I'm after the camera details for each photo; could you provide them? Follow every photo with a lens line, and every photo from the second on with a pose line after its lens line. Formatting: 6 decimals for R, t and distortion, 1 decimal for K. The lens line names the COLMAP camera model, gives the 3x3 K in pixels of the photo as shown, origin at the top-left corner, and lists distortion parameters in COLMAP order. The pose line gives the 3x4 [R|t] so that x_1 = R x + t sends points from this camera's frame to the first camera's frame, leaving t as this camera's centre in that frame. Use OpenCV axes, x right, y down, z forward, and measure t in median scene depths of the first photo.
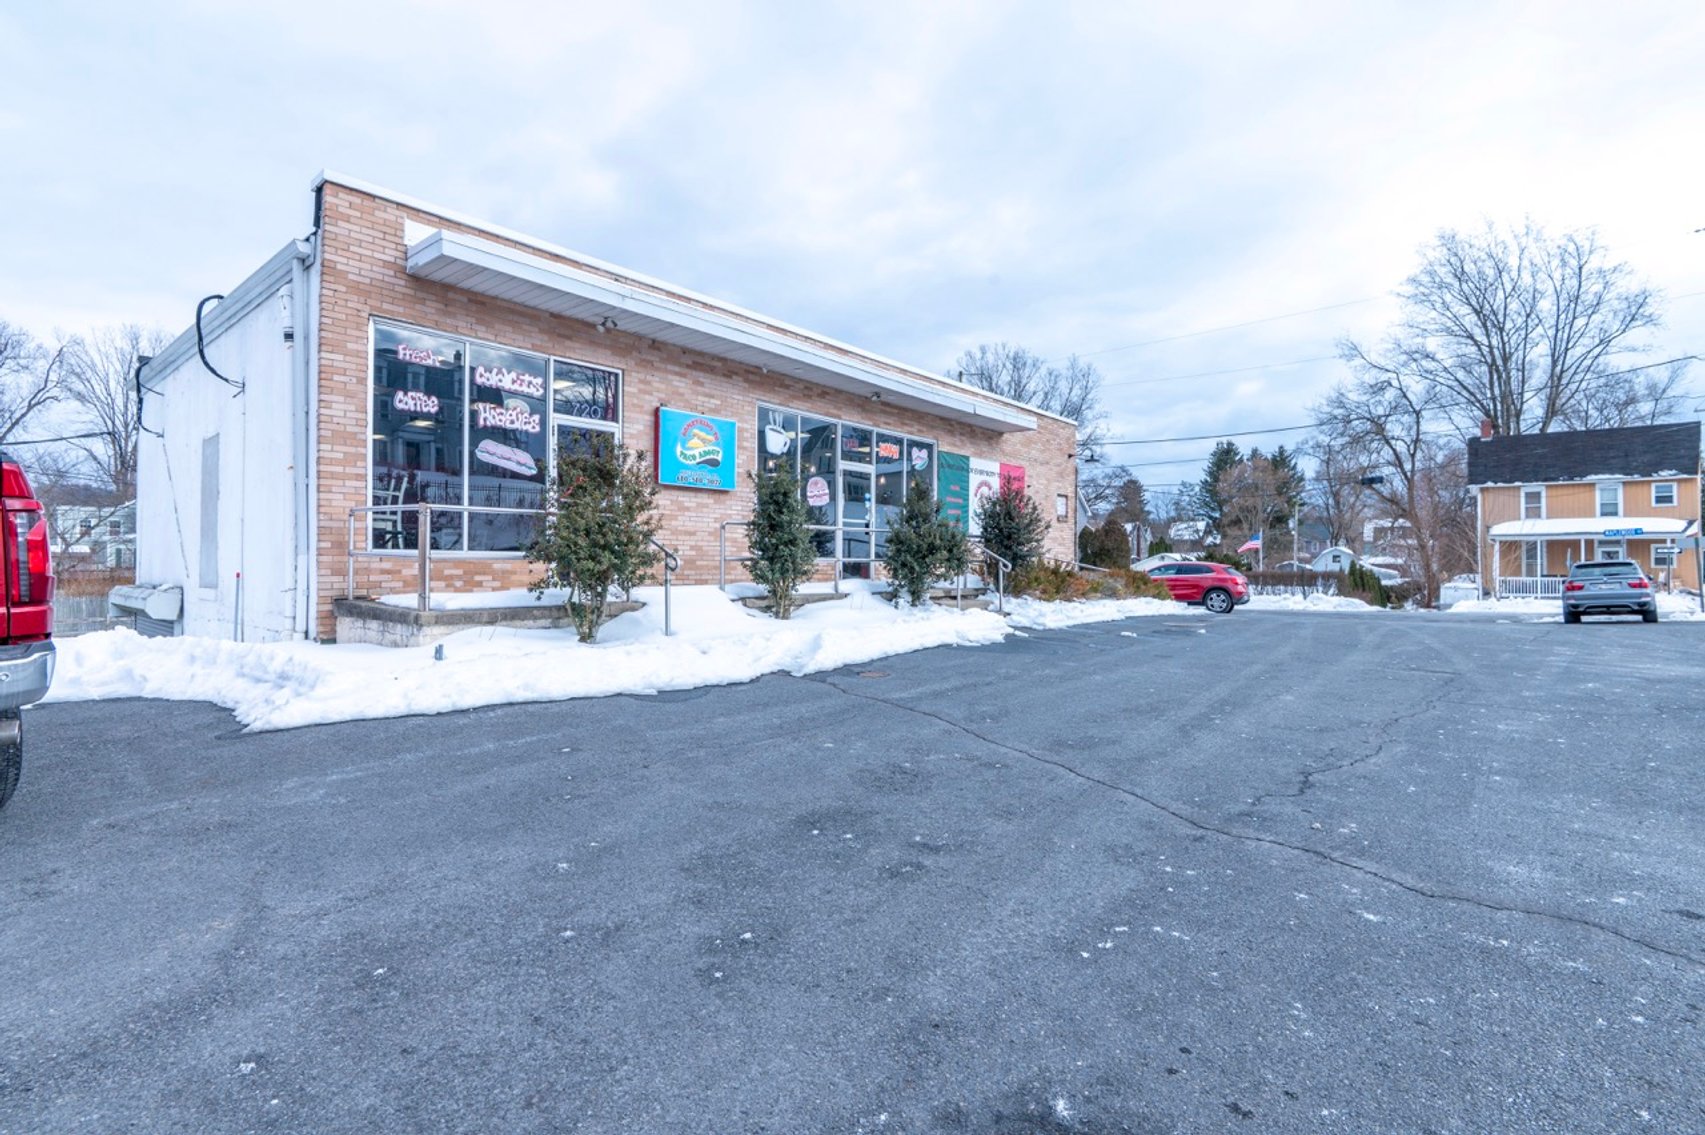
lens RADIAL K [[796.4, 0, 862.8], [0, 796.4, 558.2], [0, 0, 1]] dist [-0.010277, -0.005731]
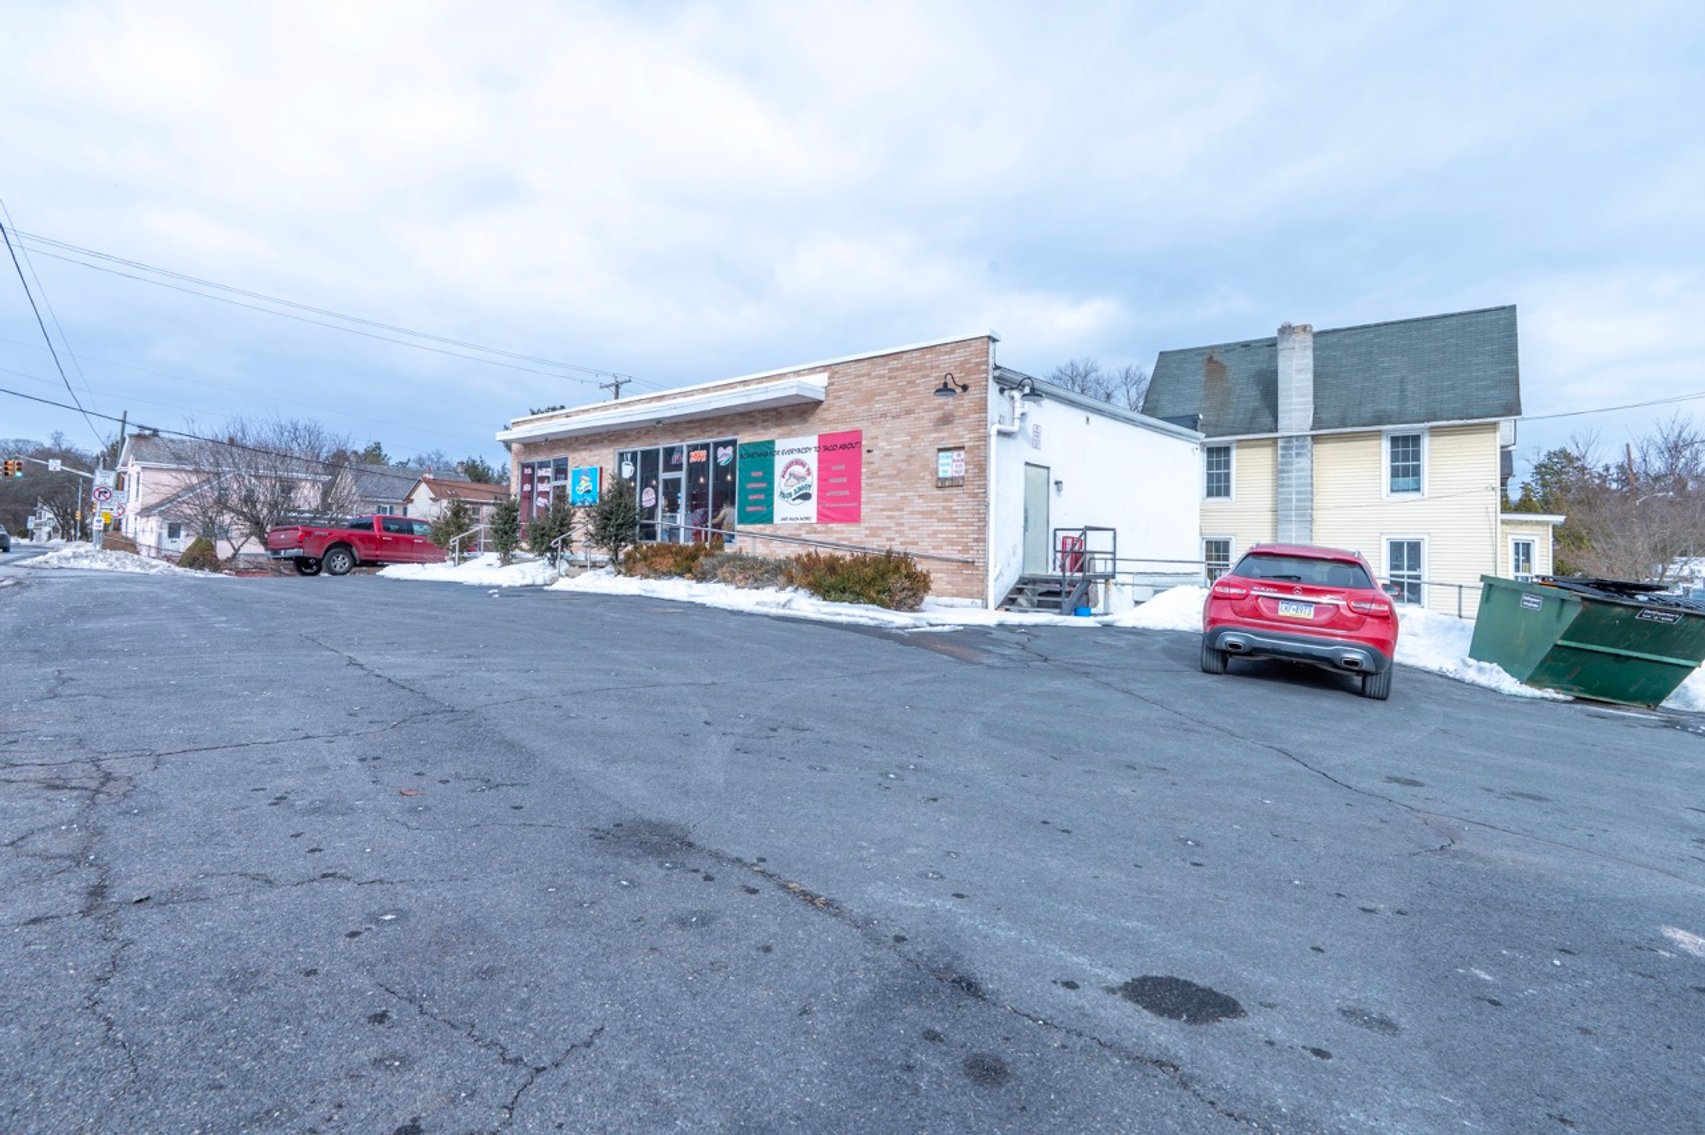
lens RADIAL K [[796.4, 0, 828.3], [0, 796.4, 528.6], [0, 0, 1]] dist [-0.010277, -0.005731]
pose [[-0.044906, -0.038875, -0.998235, 1.688147], [-0.016830, 0.999130, -0.038152, 0.032668], [0.998849, 0.015087, -0.045522, 1.663671]]
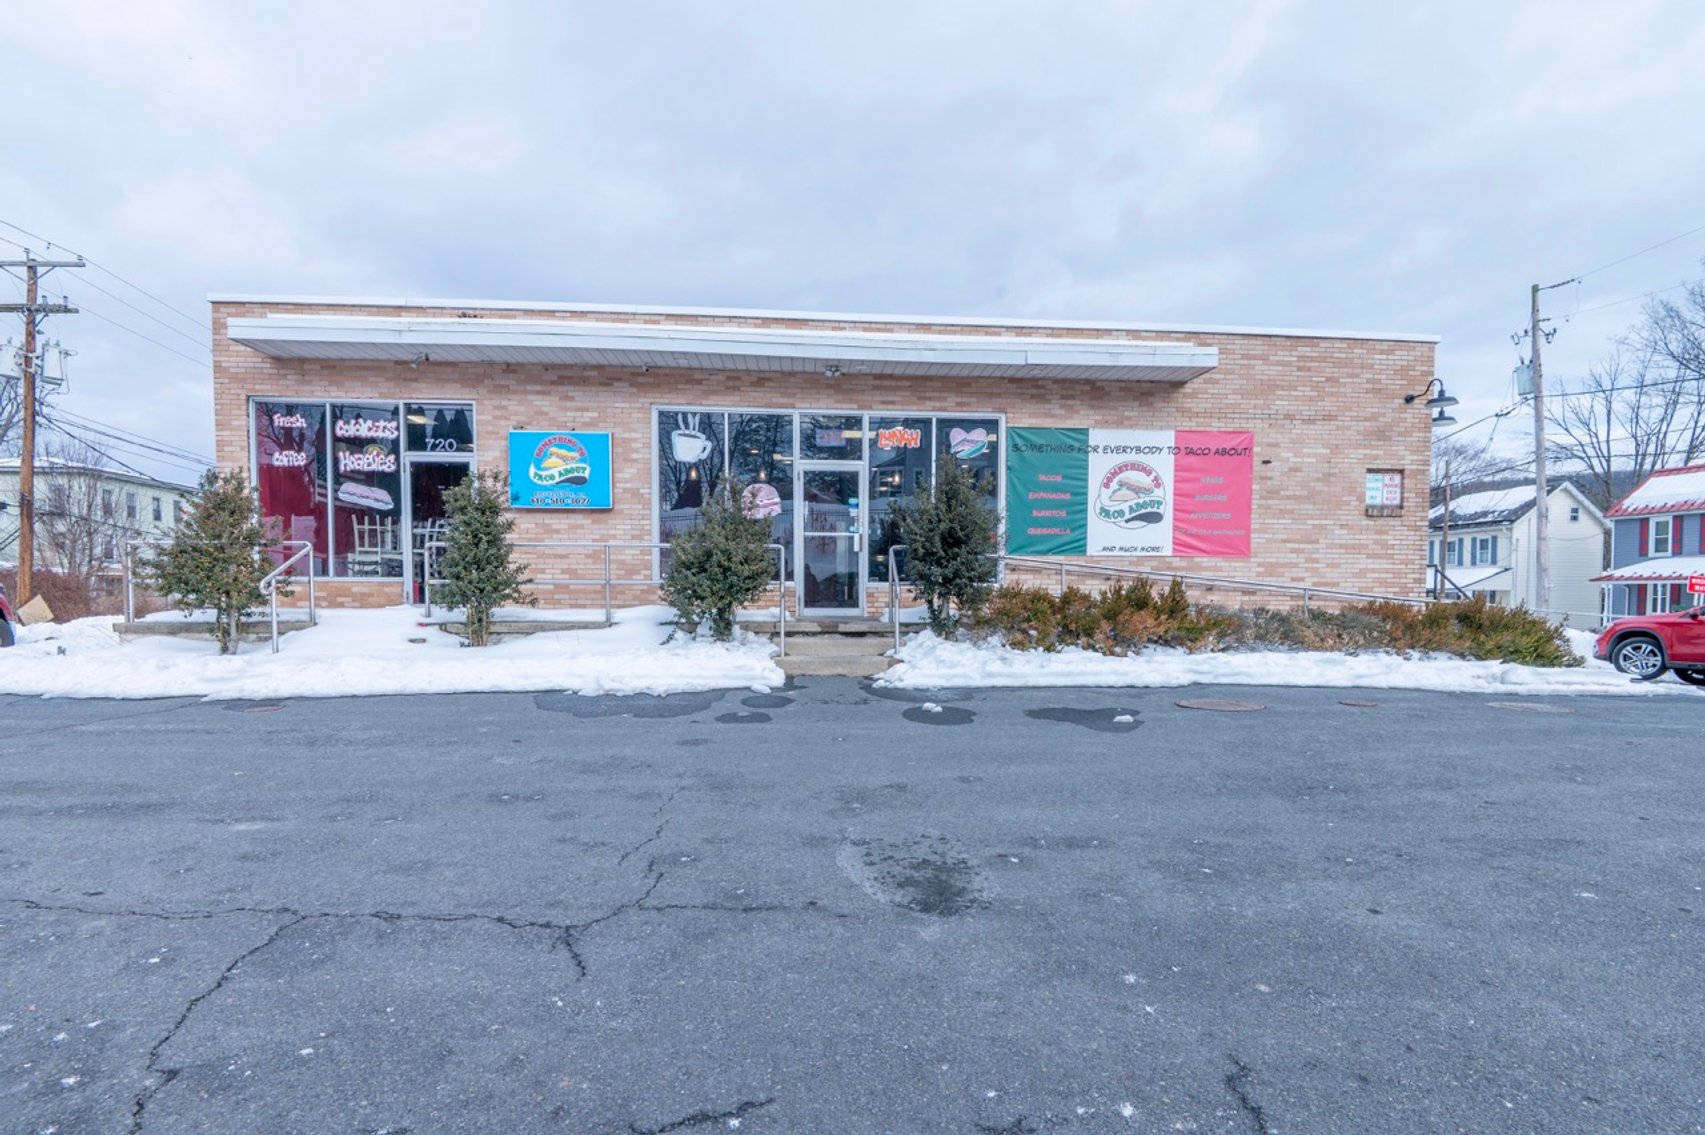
lens RADIAL K [[796.4, 0, 837.6], [0, 796.4, 624.4], [0, 0, 1]] dist [-0.010277, -0.005731]
pose [[0.686692, 0.029036, -0.726369, 0.714414], [0.003199, 0.999072, 0.042961, 0.010897], [0.726942, -0.031825, 0.685961, 0.572631]]
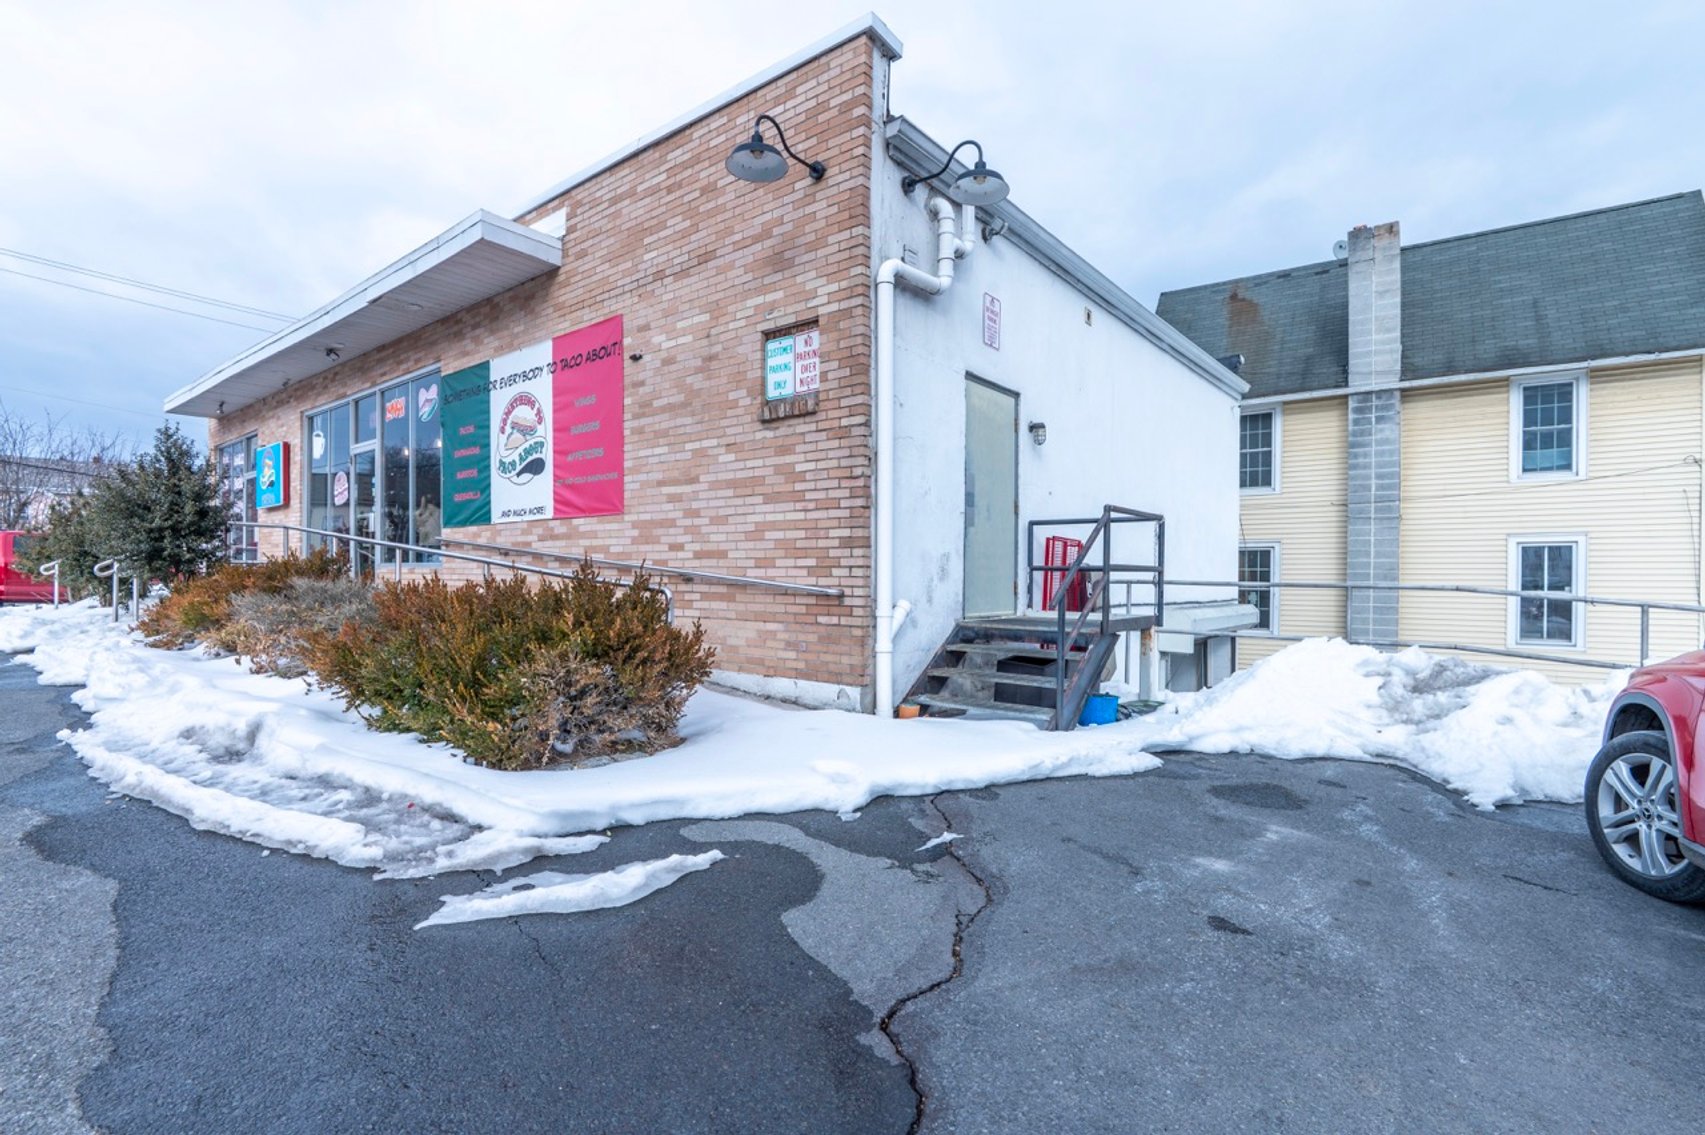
lens RADIAL K [[796.4, 0, 831.8], [0, 796.4, 590.3], [0, 0, 1]] dist [-0.010277, -0.005731]
pose [[0.007452, 0.010123, -0.999921, 0.974946], [0.000206, 0.999949, 0.010124, 0.024993], [0.999972, -0.000282, 0.007449, 1.818568]]
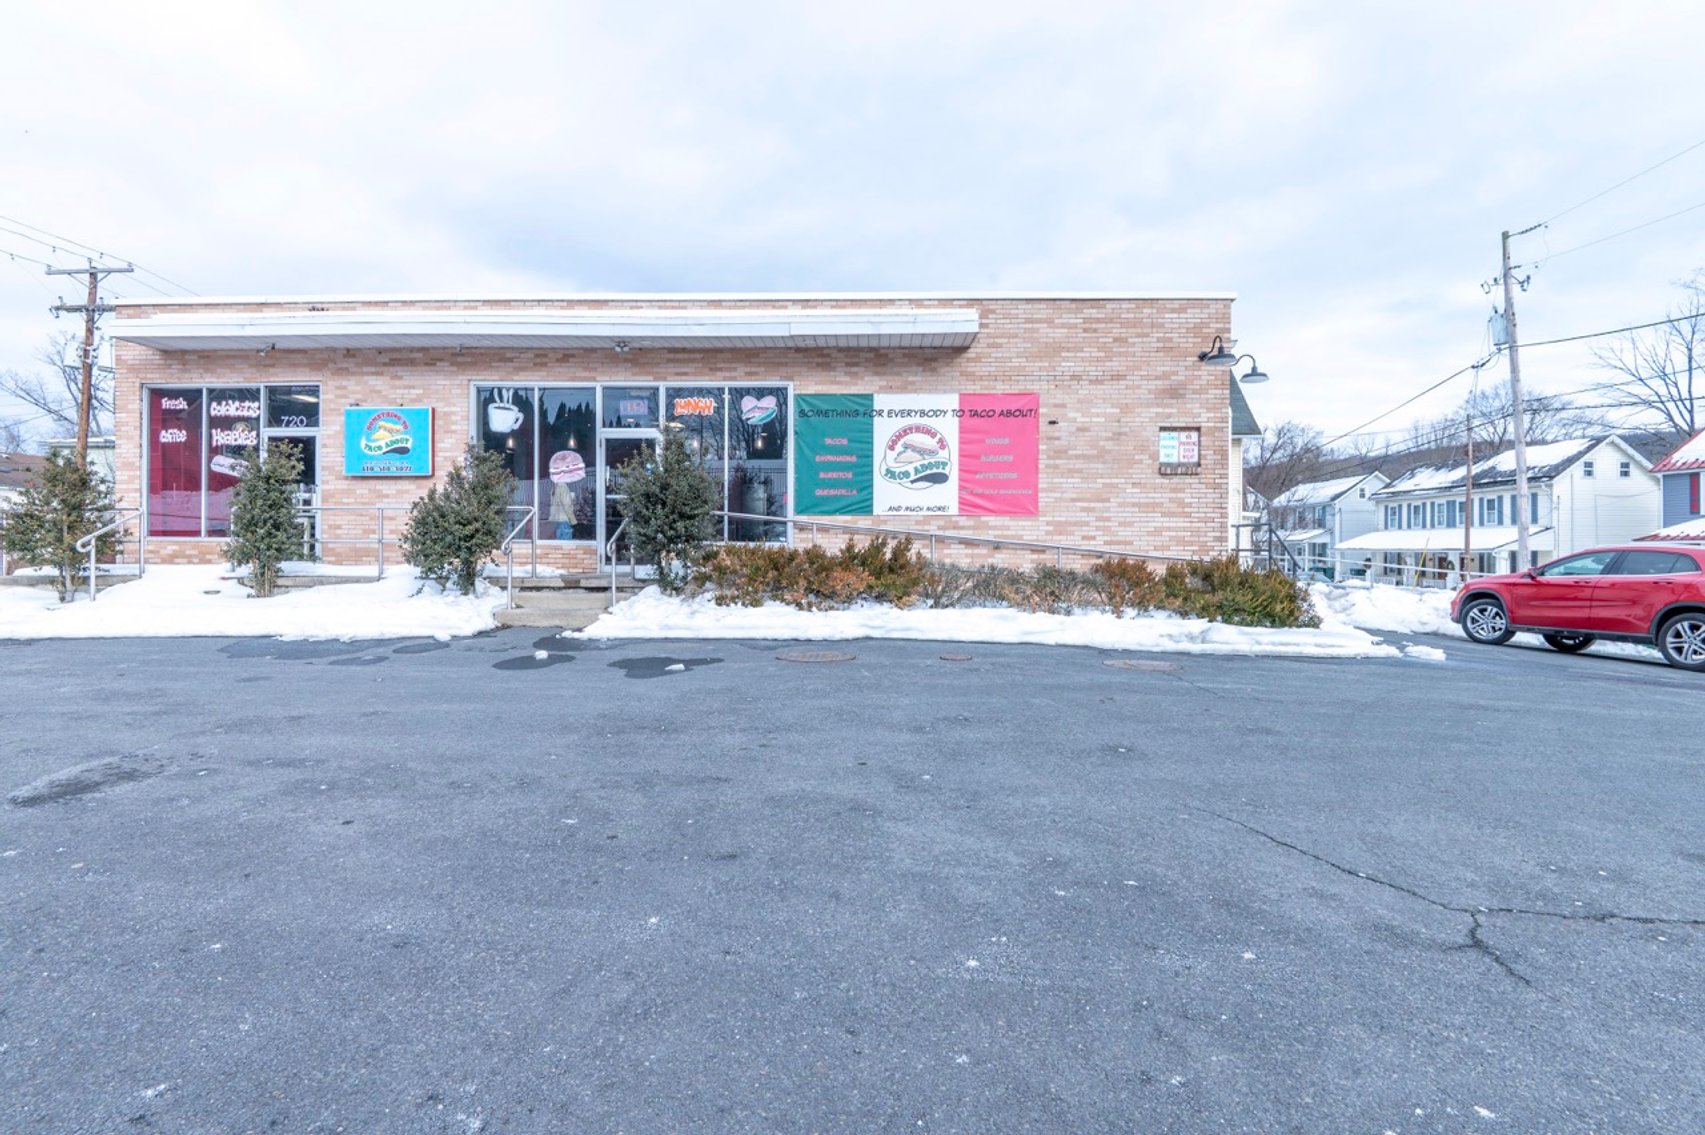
lens RADIAL K [[796.4, 0, 914.3], [0, 796.4, 548.6], [0, 0, 1]] dist [-0.010277, -0.005731]
pose [[0.606515, -0.006615, -0.795044, 1.055646], [0.002996, 0.999977, -0.006034, 0.017691], [0.795066, 0.001277, 0.606521, 0.905968]]
